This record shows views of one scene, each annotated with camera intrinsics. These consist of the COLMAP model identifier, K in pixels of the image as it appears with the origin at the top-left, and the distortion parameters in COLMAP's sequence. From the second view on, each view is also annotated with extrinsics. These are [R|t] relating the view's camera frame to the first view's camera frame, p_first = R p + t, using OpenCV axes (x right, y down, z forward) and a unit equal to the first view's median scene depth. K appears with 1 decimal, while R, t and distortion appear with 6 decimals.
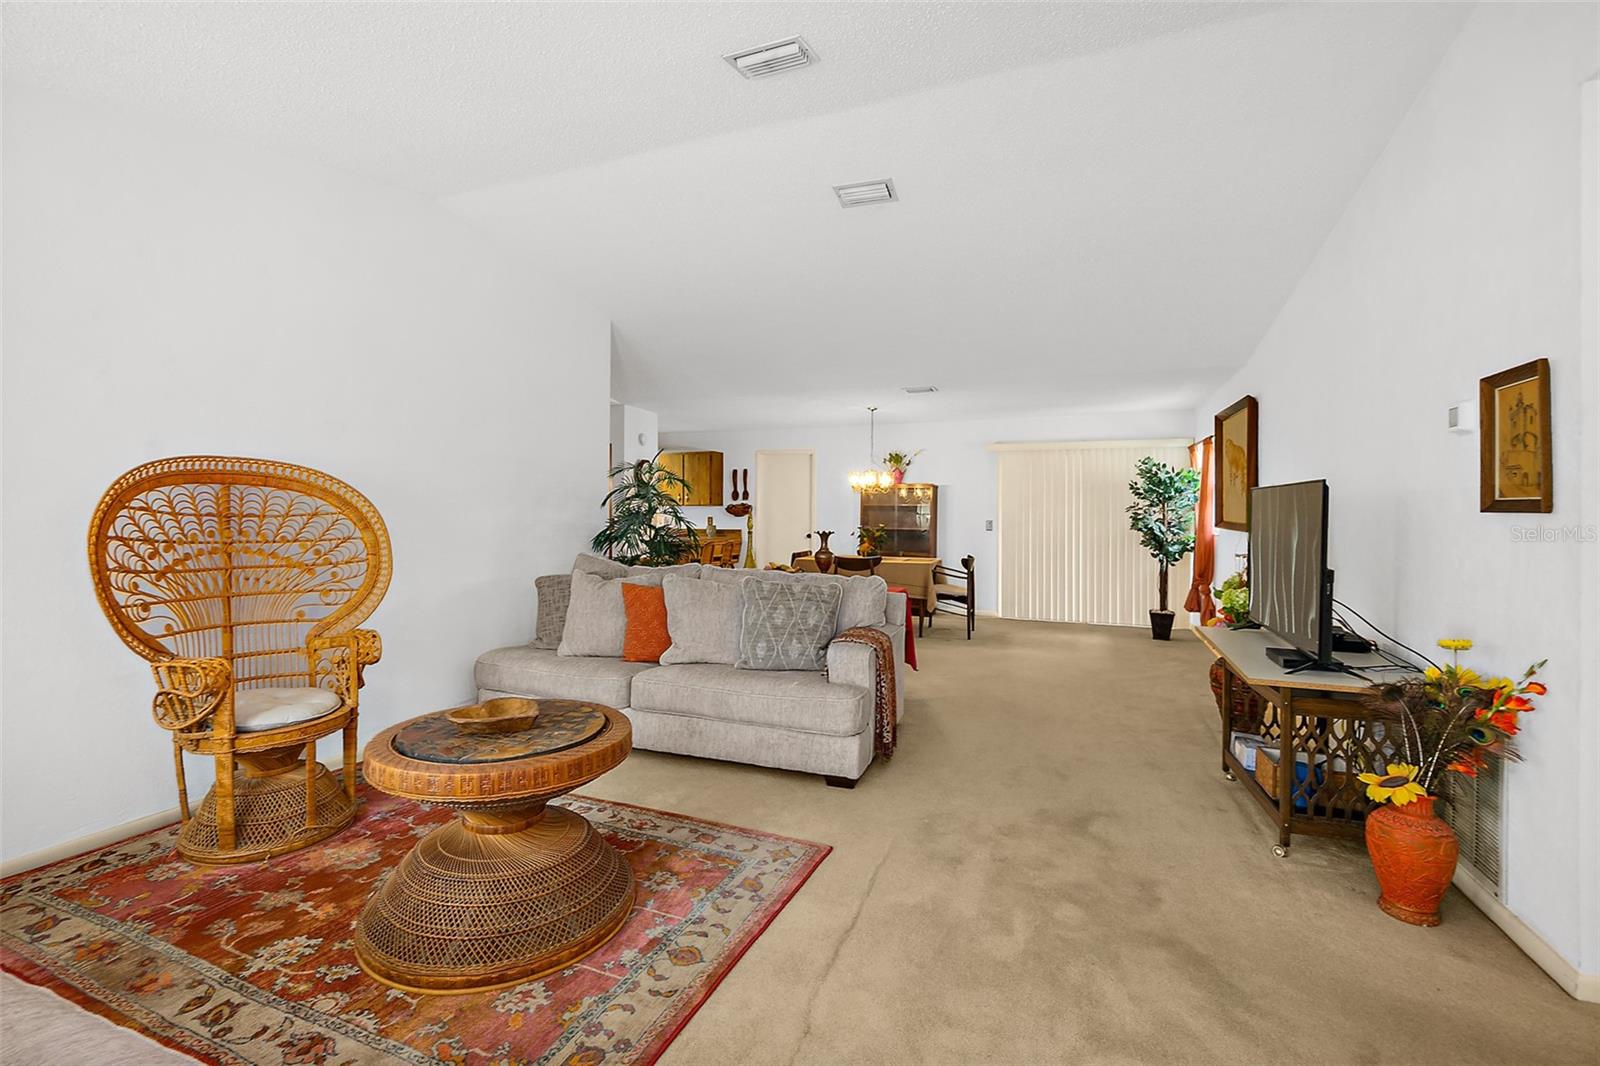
lens RADIAL K [[704.9, 0, 776.7], [0, 704.9, 515.5], [0, 0, 1]] dist [-0.009963, 0.003130]
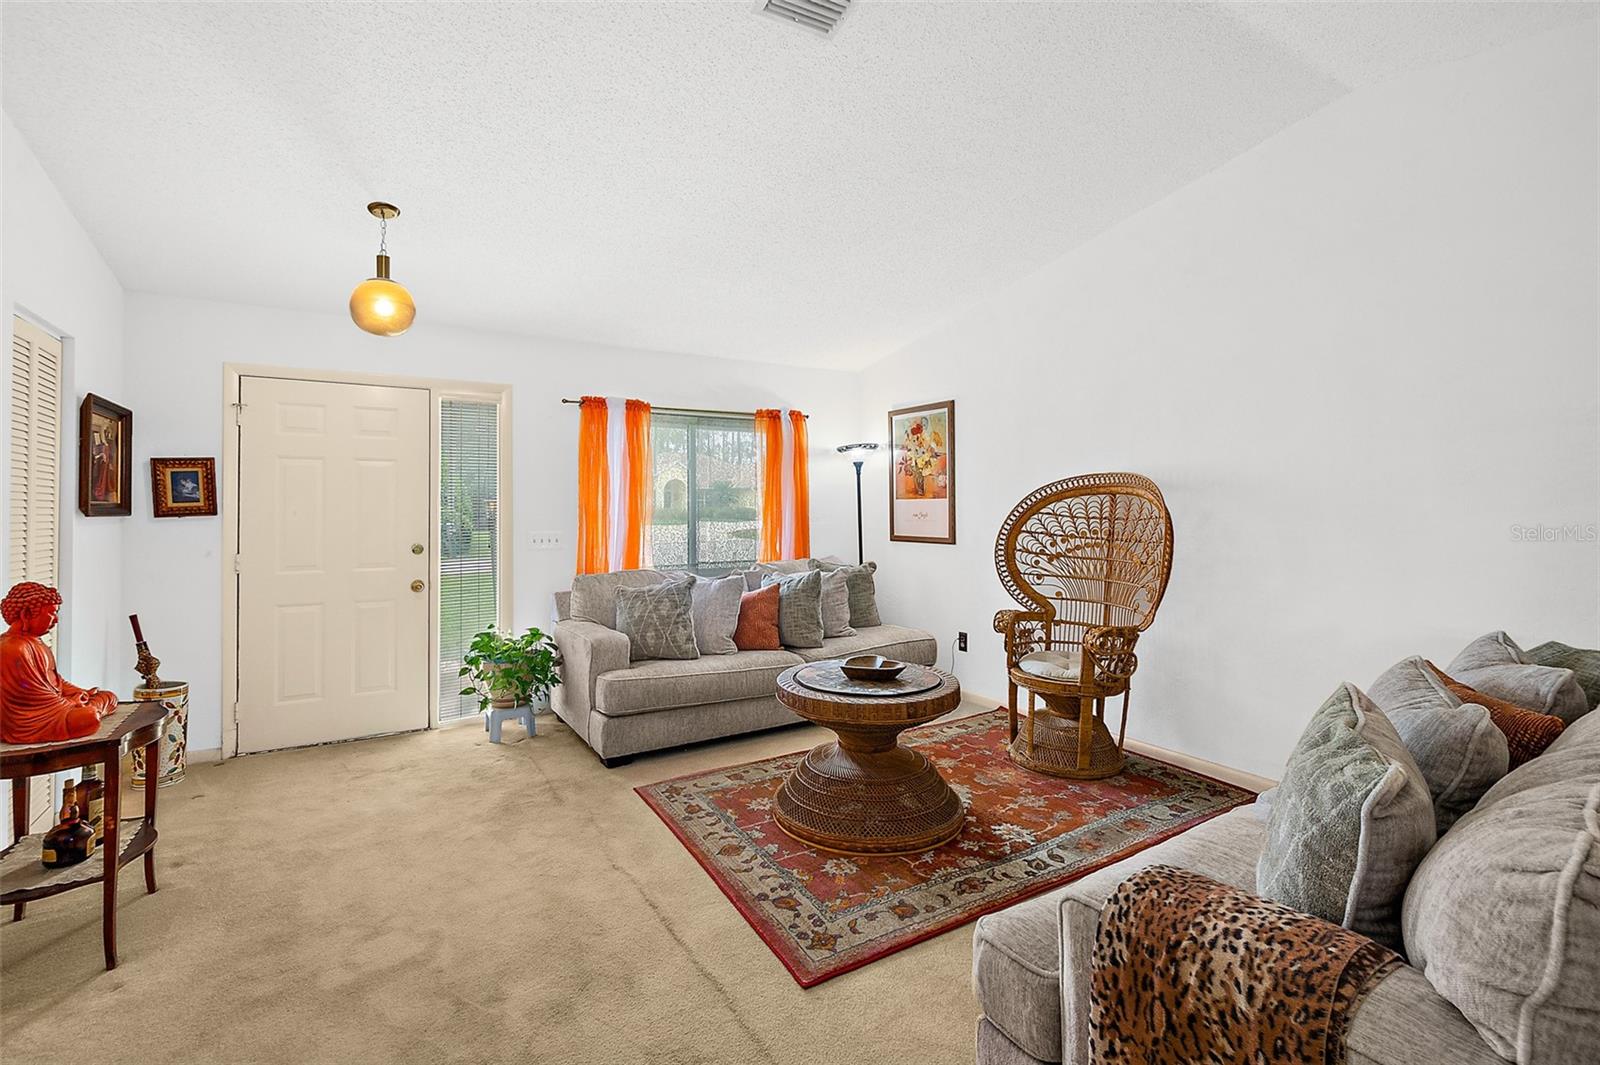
lens RADIAL K [[704.9, 0, 782.6], [0, 704.9, 499.2], [0, 0, 1]] dist [-0.009963, 0.003130]
pose [[-0.598198, -0.014925, -0.801210, 0.601581], [0.000016, 0.999826, -0.018637, -0.011150], [0.801349, -0.011161, -0.598093, 1.265468]]
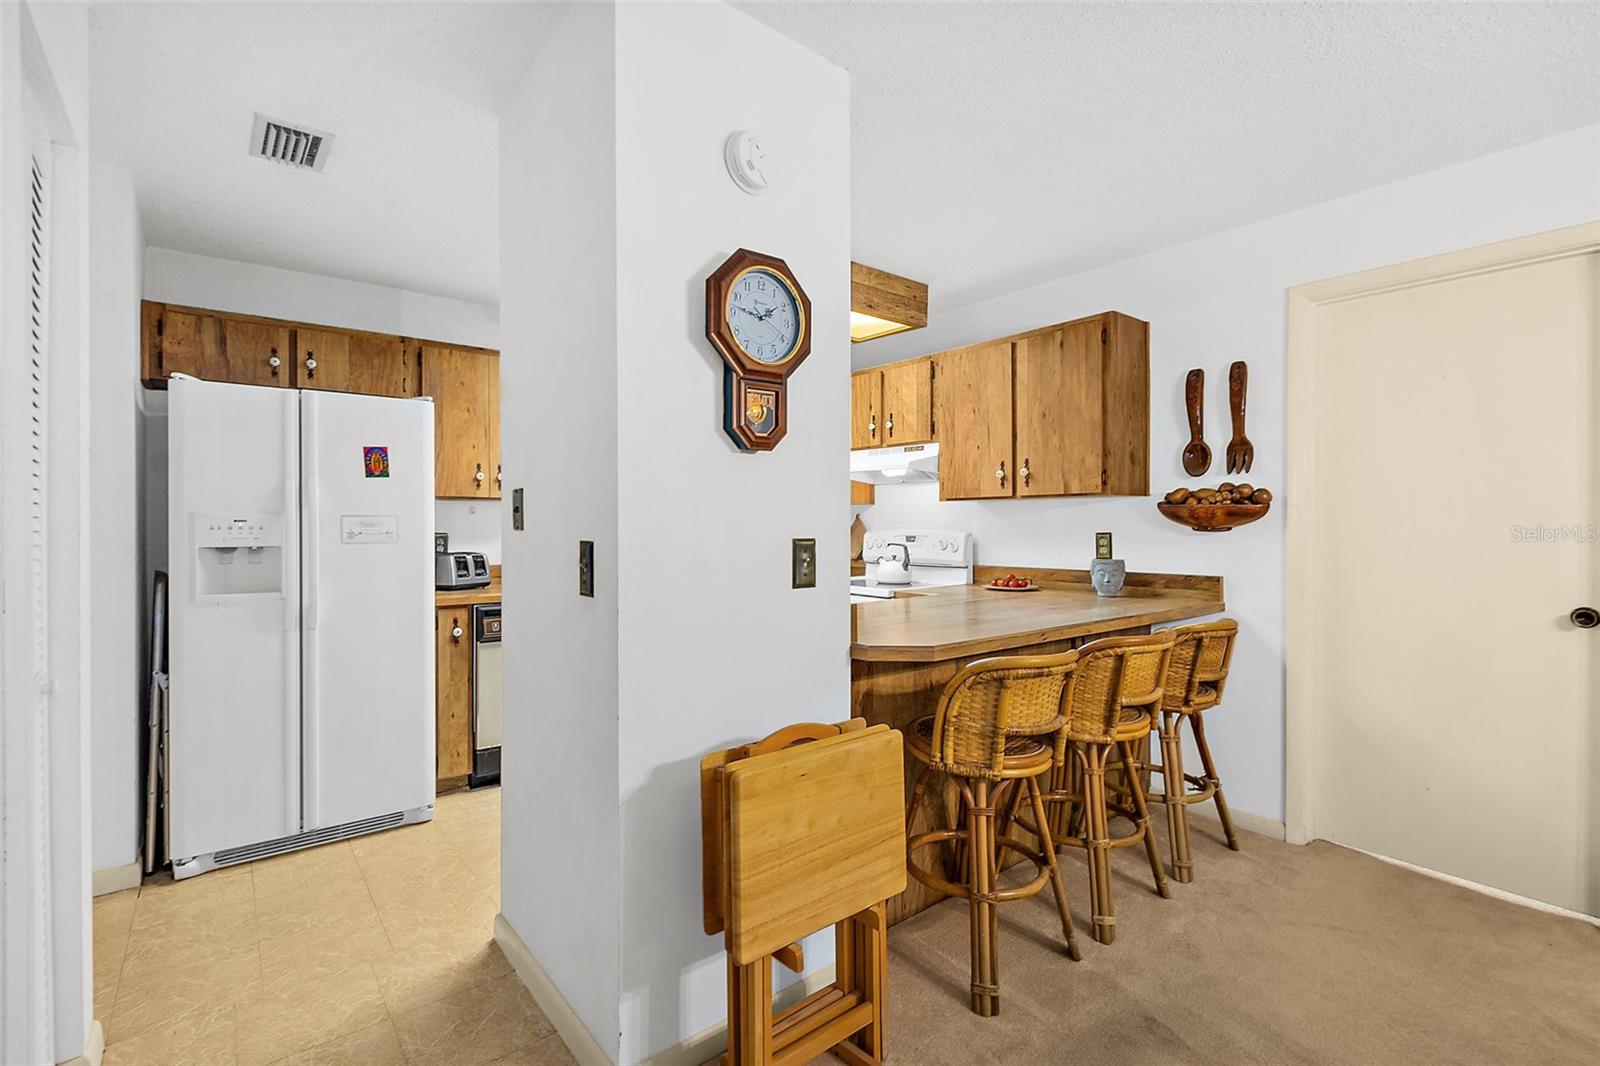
lens RADIAL K [[704.9, 0, 788.6], [0, 704.9, 534.0], [0, 0, 1]] dist [-0.009963, 0.003130]
pose [[0.880280, 0.000220, -0.474454, -0.236071], [0.003615, 0.999968, 0.007172, 0.000569], [0.474440, -0.008028, 0.880251, 2.248799]]
